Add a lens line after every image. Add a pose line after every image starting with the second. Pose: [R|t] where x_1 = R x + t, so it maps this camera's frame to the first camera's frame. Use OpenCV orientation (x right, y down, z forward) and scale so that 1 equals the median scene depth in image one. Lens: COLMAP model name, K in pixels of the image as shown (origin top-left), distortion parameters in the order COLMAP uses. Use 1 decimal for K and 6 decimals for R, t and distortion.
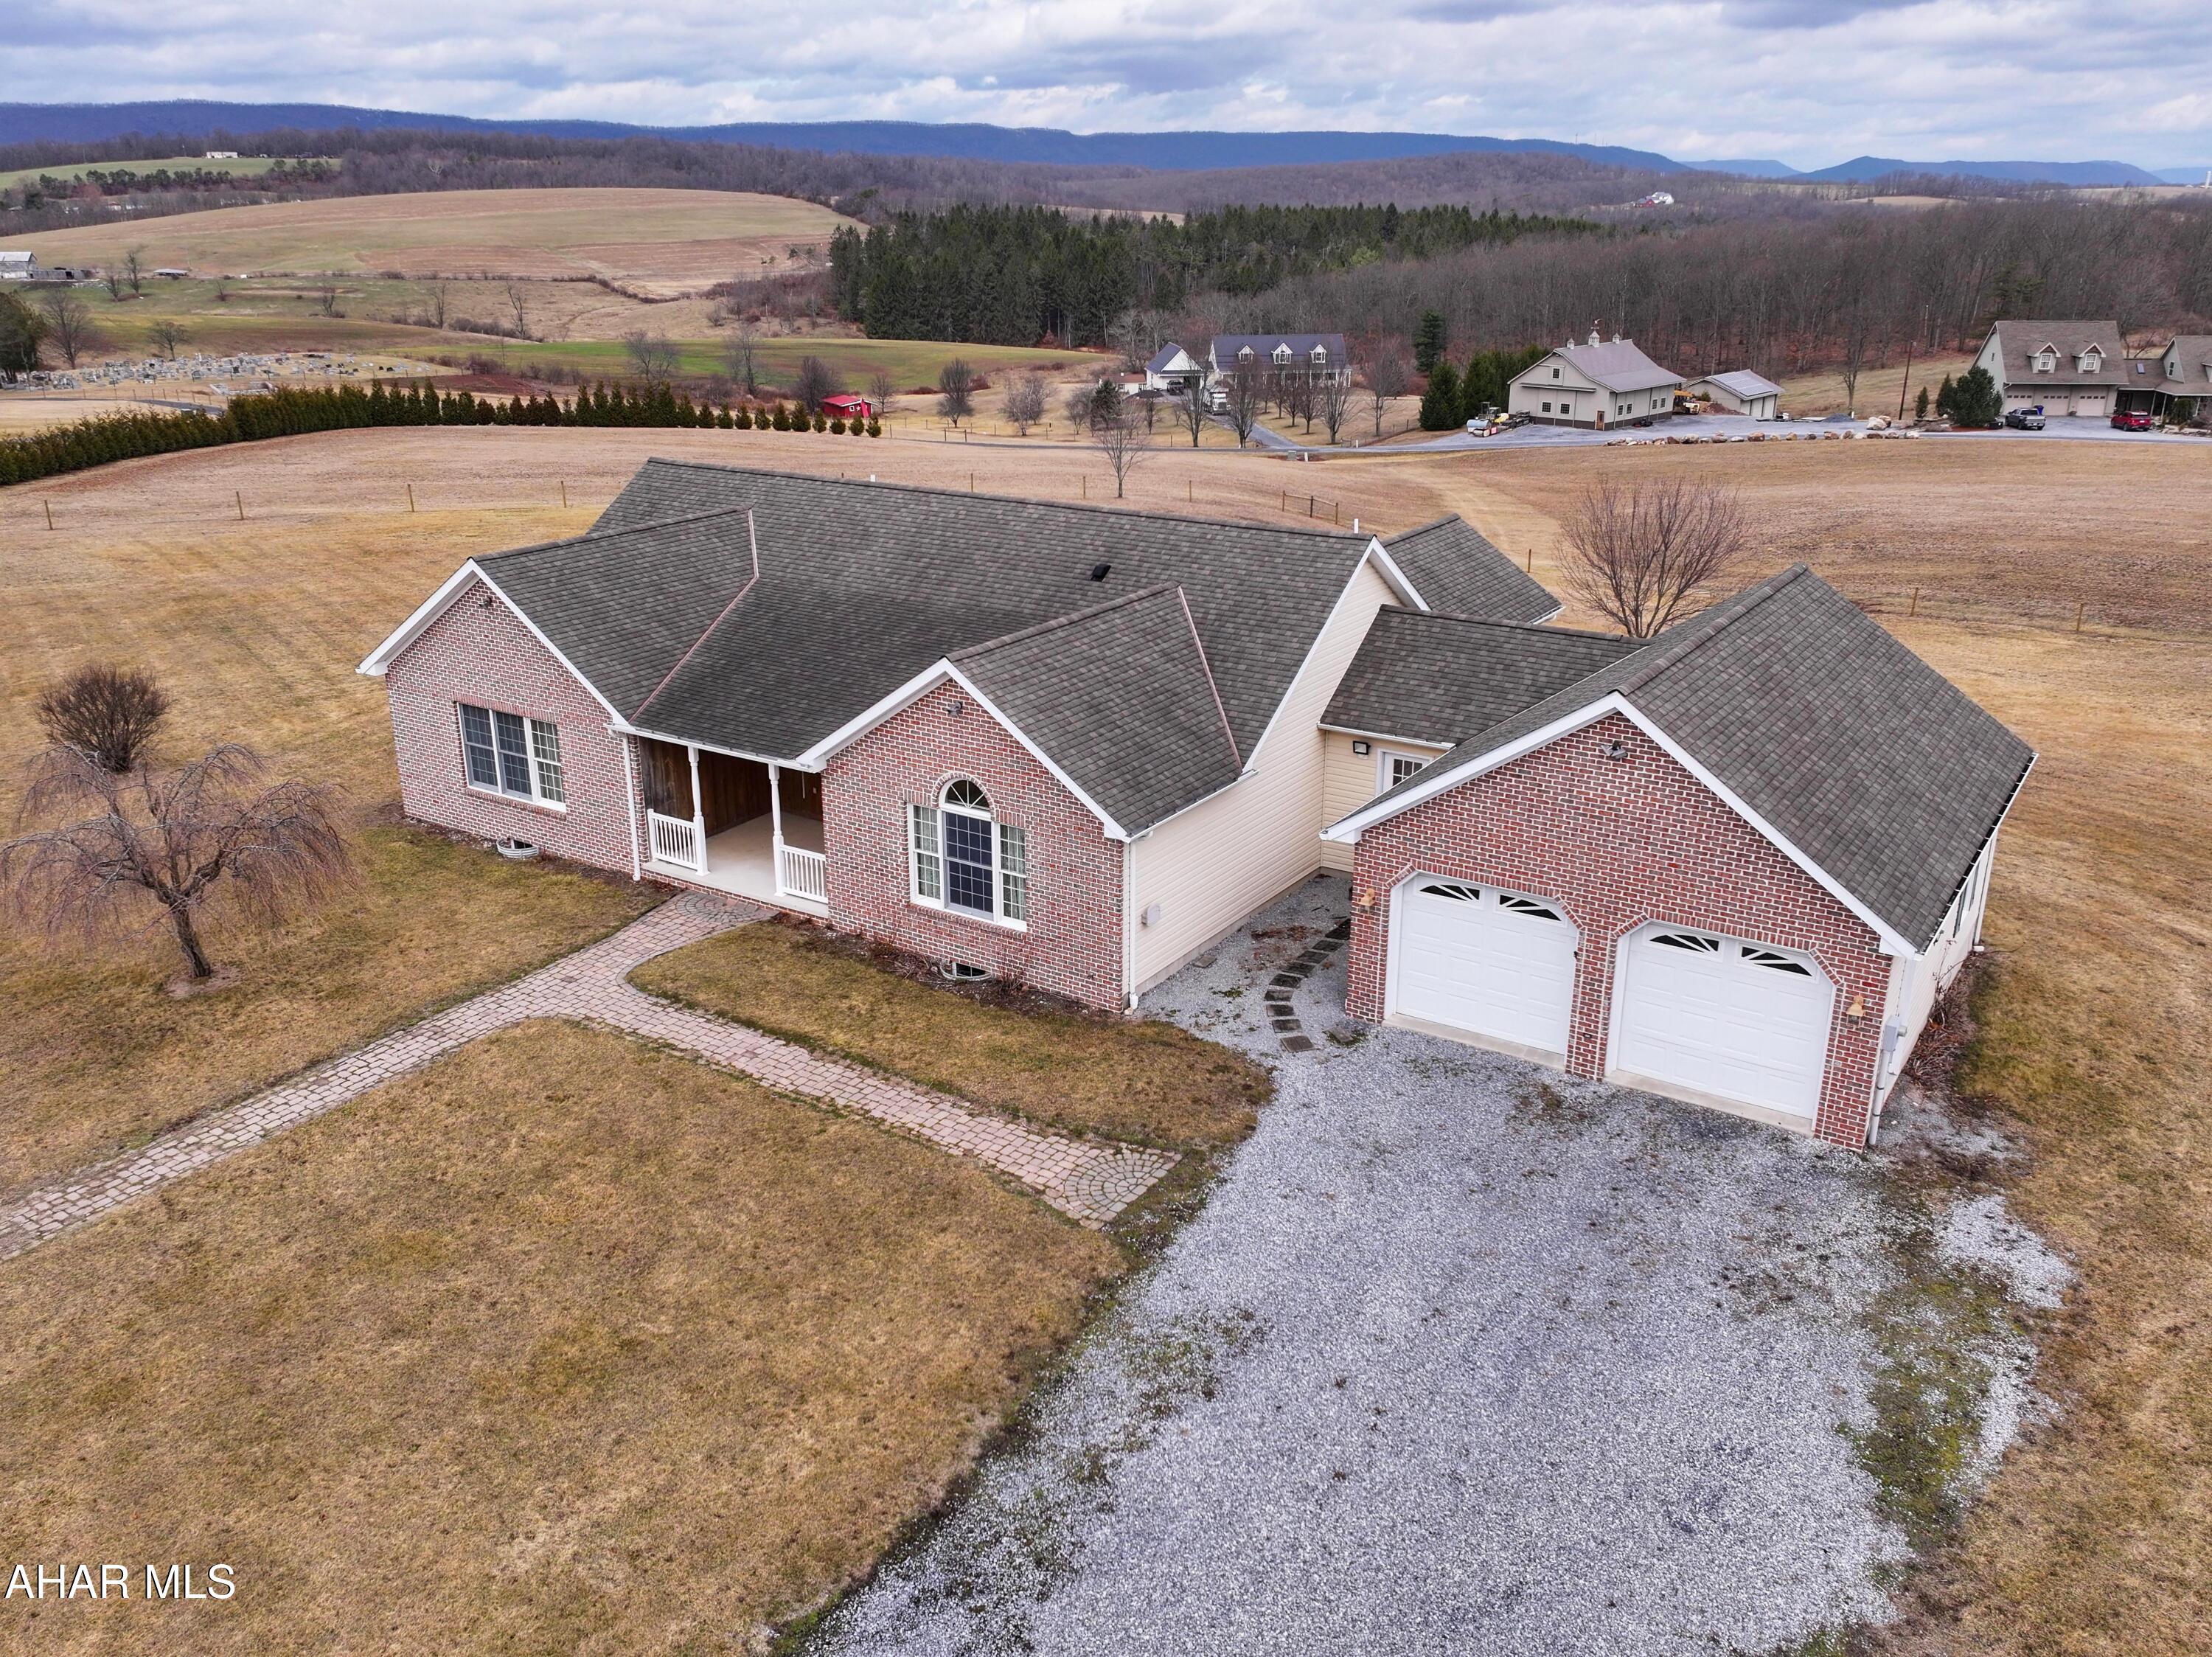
lens RADIAL K [[1801.1, 0, 1094.5], [0, 1801.1, 833.1], [0, 0, 1]] dist [0.007416, -0.007891]
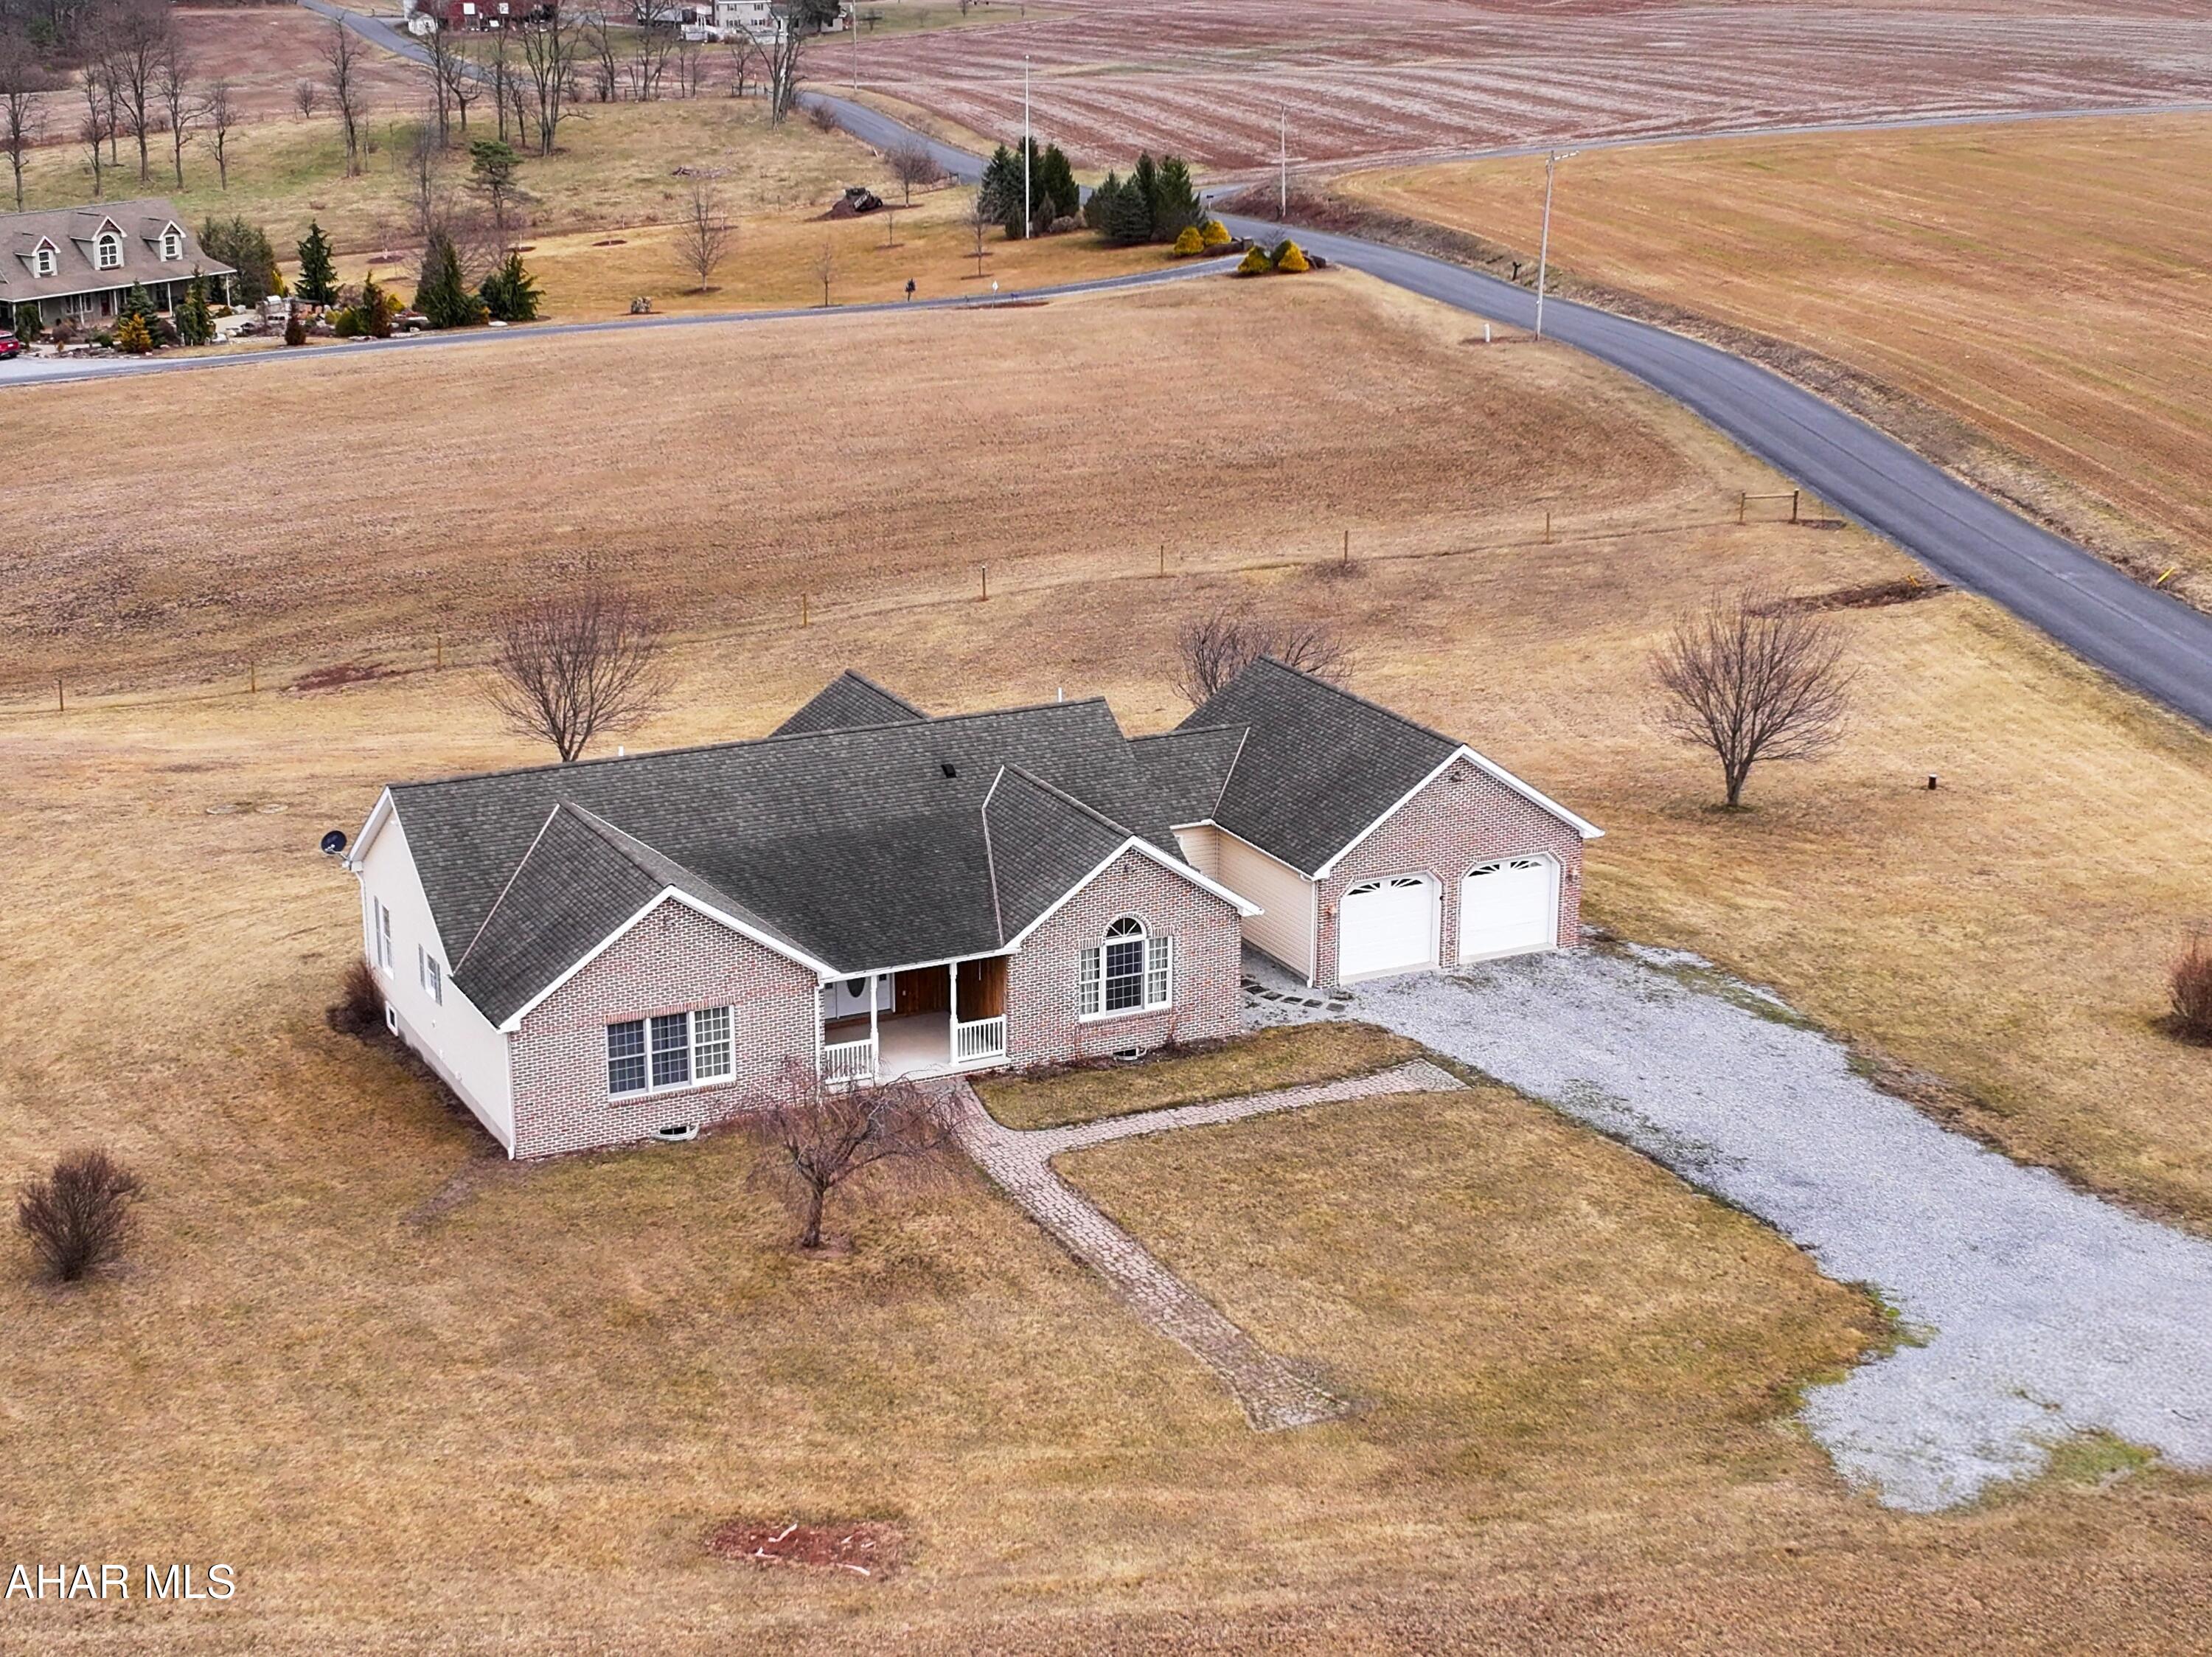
lens RADIAL K [[3429.9, 0, 1110.1], [0, 3429.9, 825.8], [0, 0, 1]] dist [-0.013743, 0.000000]
pose [[0.505961, -0.246760, 0.826507, -1.967537], [0.288291, 0.951479, 0.107589, -0.336591], [-0.812953, 0.183839, 0.552550, -0.437771]]
